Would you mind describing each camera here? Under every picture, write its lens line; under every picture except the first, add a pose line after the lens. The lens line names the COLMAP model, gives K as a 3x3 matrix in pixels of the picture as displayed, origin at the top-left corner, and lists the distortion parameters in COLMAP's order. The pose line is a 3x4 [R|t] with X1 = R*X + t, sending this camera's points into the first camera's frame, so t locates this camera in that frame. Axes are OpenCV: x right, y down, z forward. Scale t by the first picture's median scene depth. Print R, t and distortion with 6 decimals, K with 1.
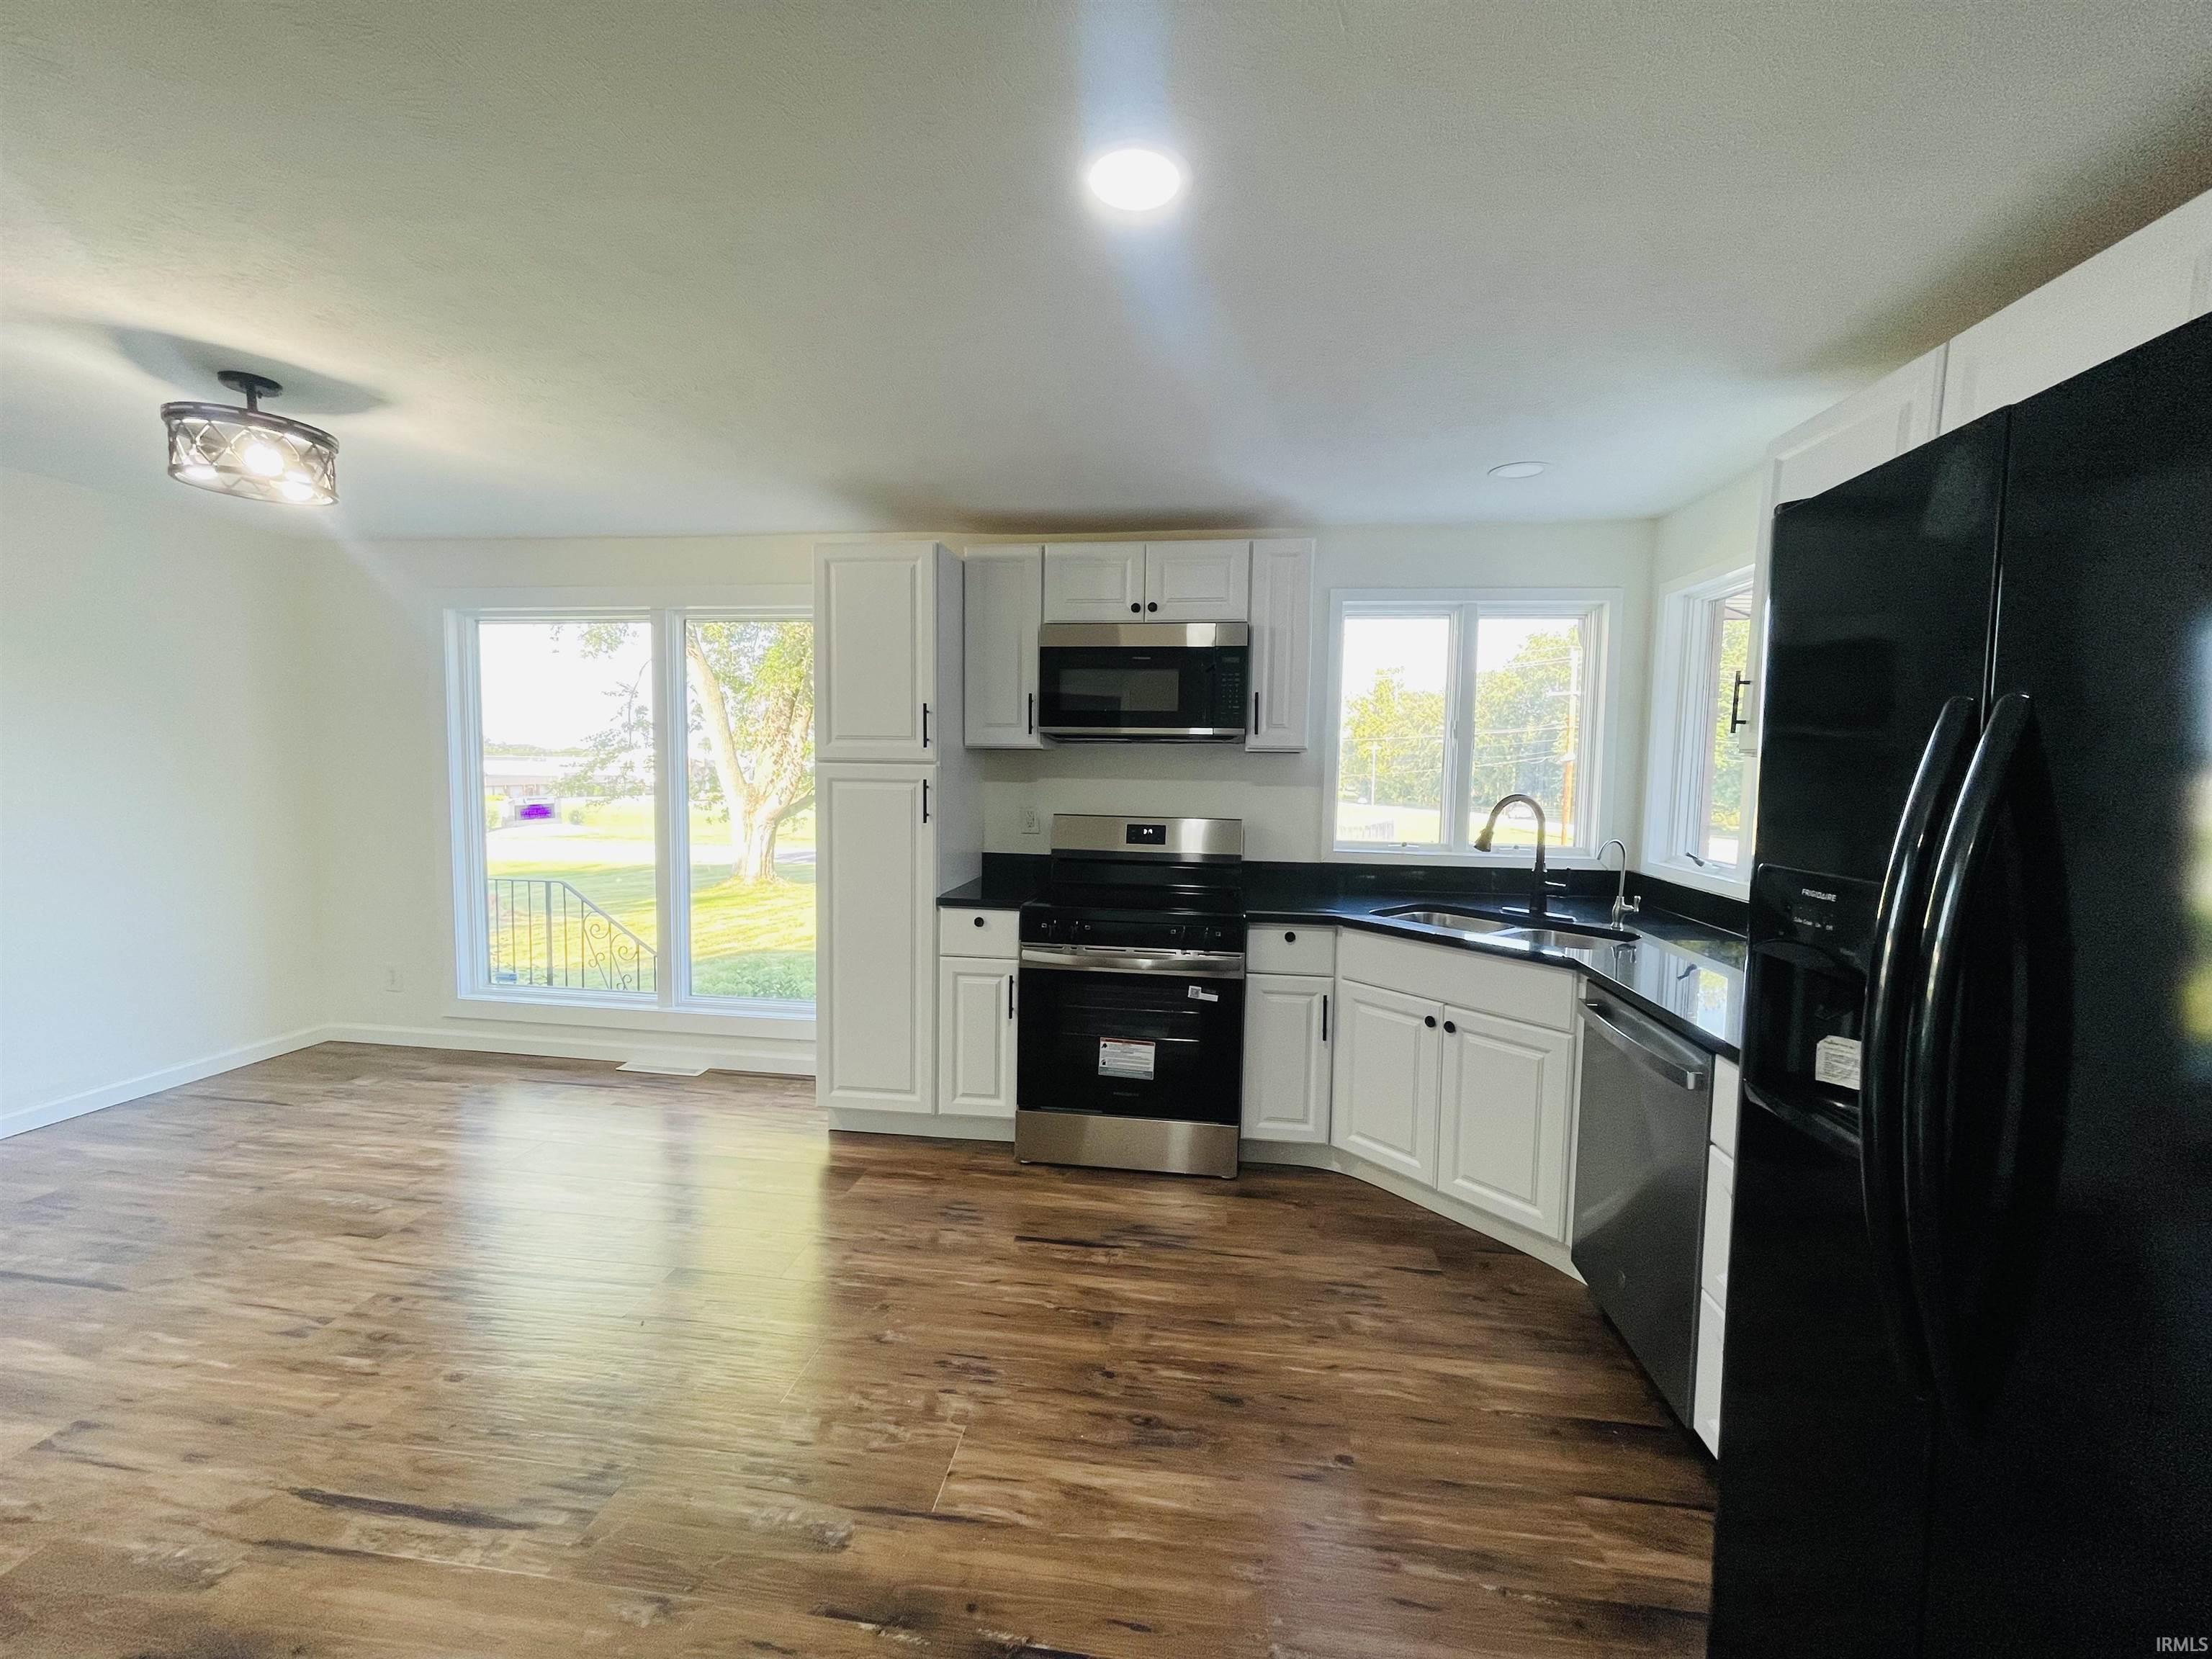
lens RADIAL K [[895.6, 0, 1104.2], [0, 895.6, 823.0], [0, 0, 1]] dist [-0.010975, 0.001076]
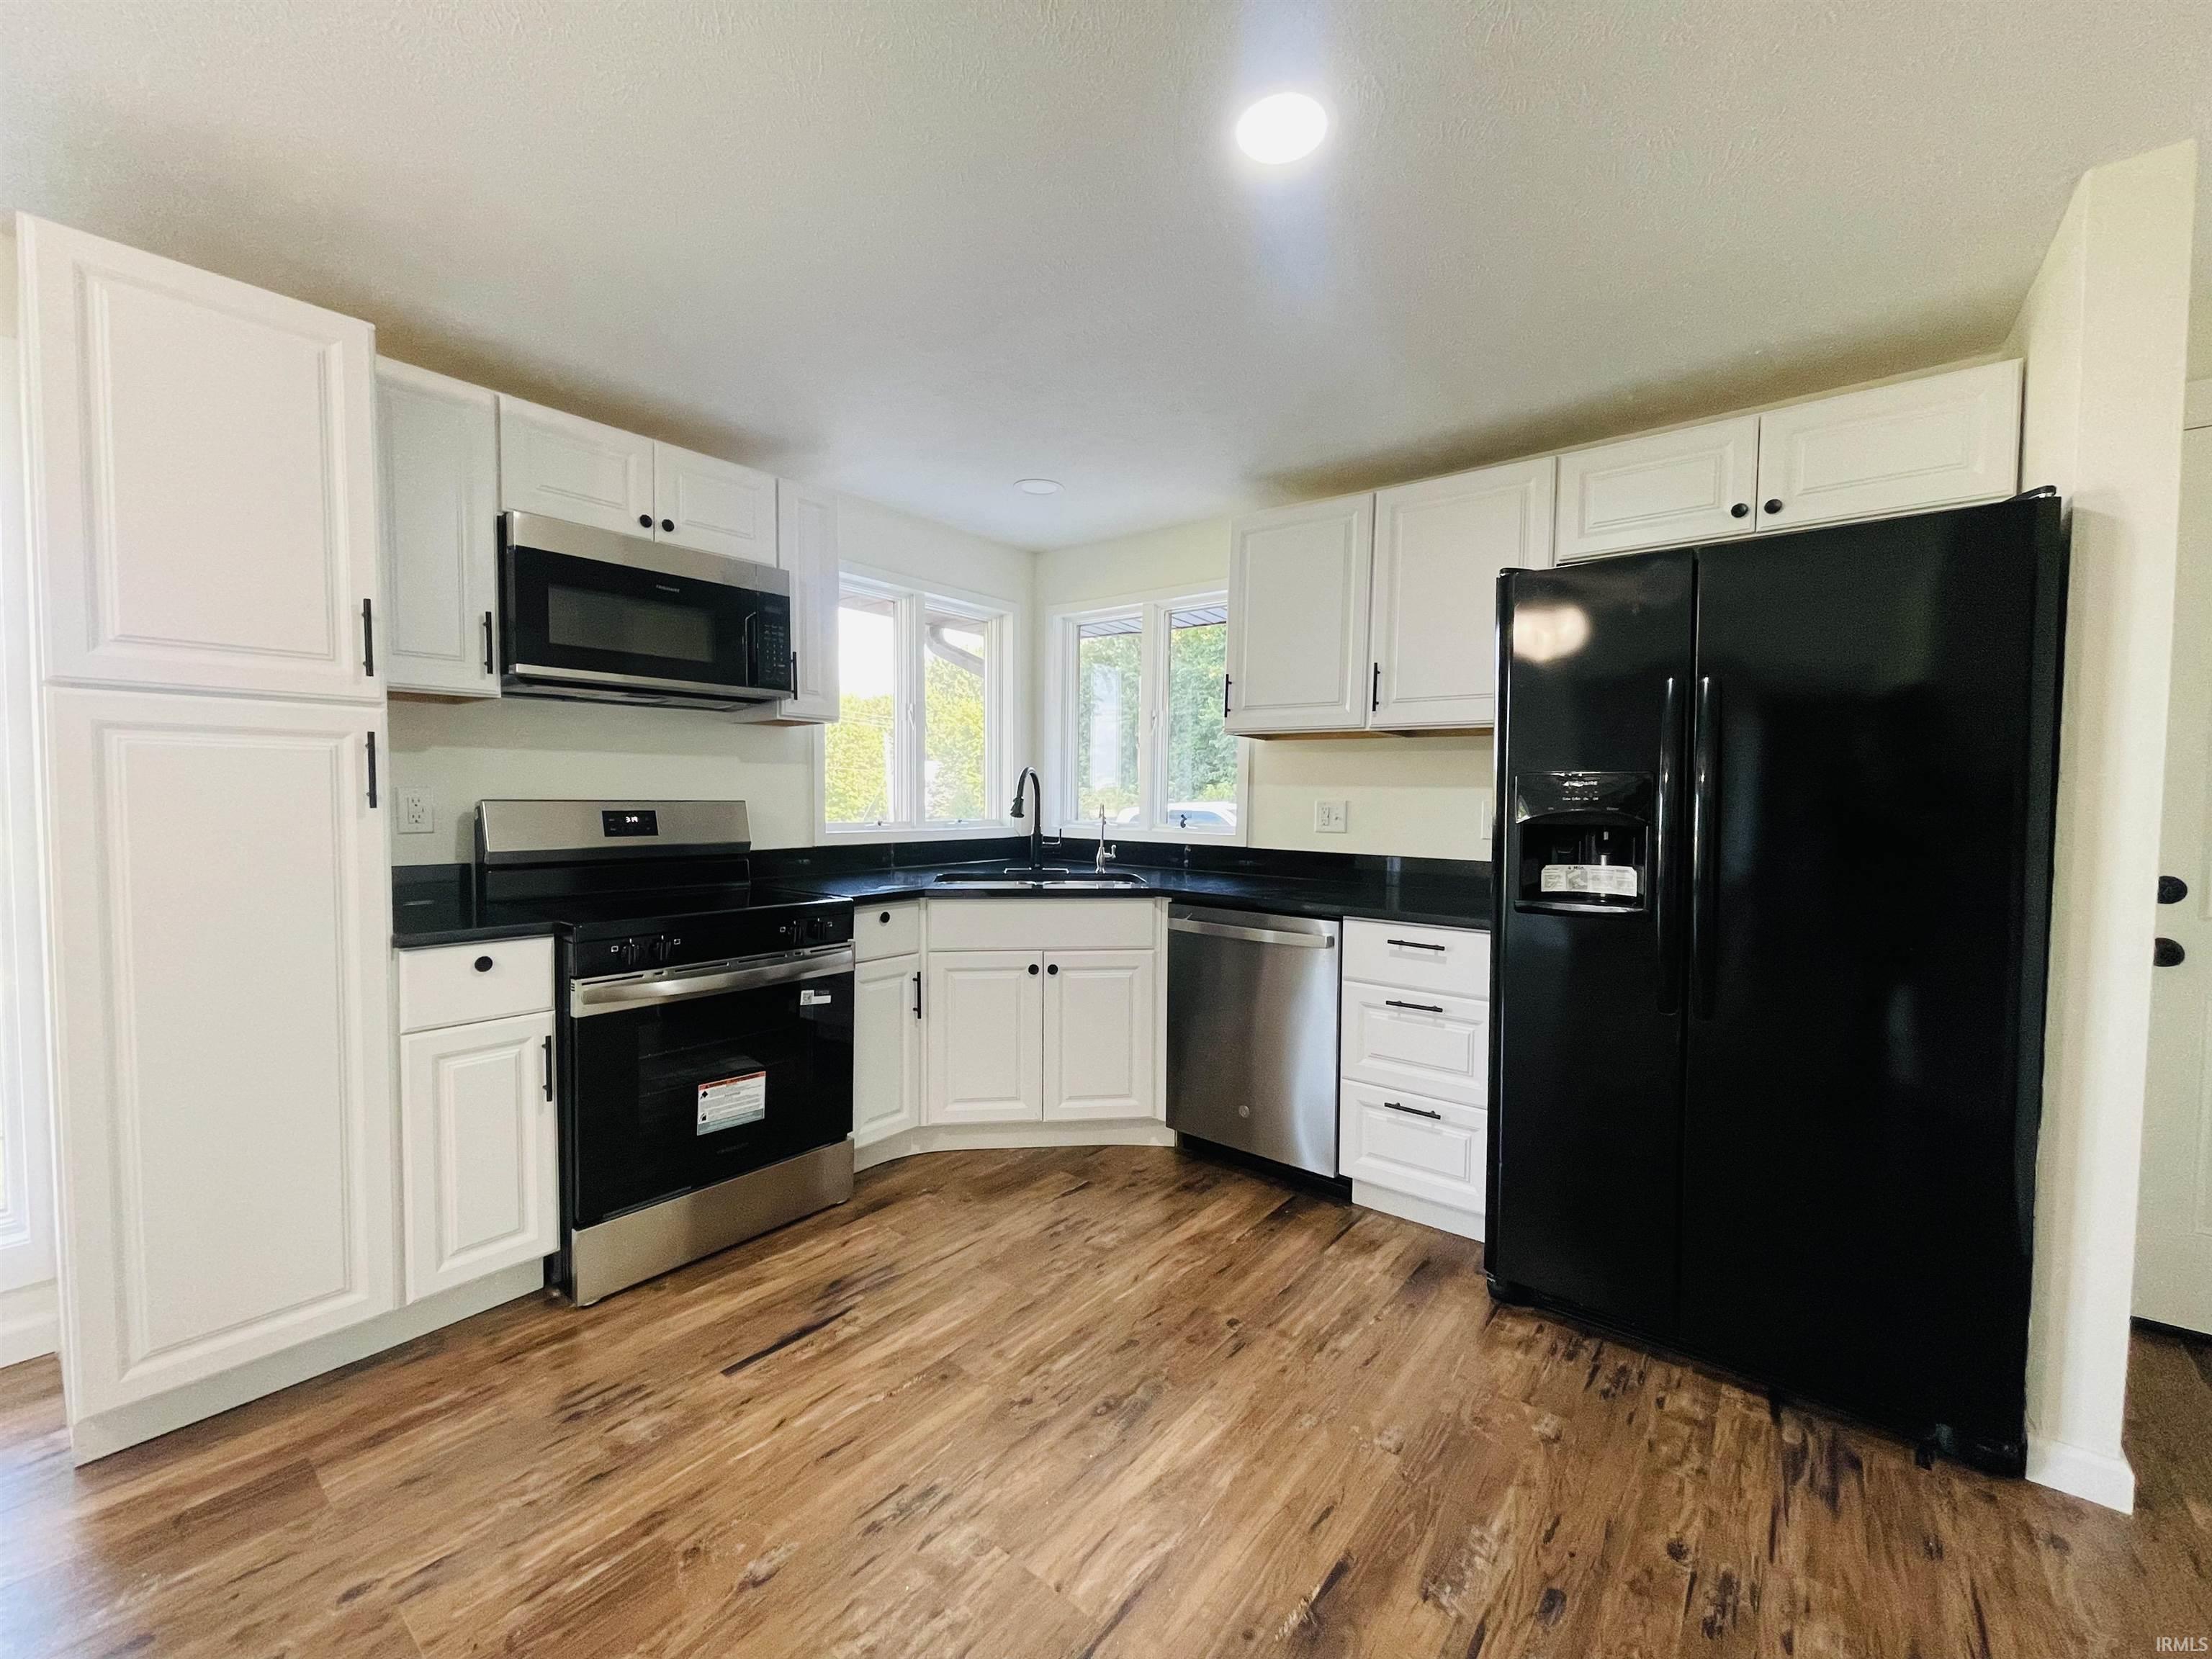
lens RADIAL K [[895.6, 0, 1105.8], [0, 895.6, 831.1], [0, 0, 1]] dist [-0.010975, 0.001076]
pose [[0.519267, -0.046871, 0.853326, -0.470723], [0.061606, 0.997950, 0.017326, 0.036566], [-0.852389, 0.043573, 0.521090, 0.319483]]
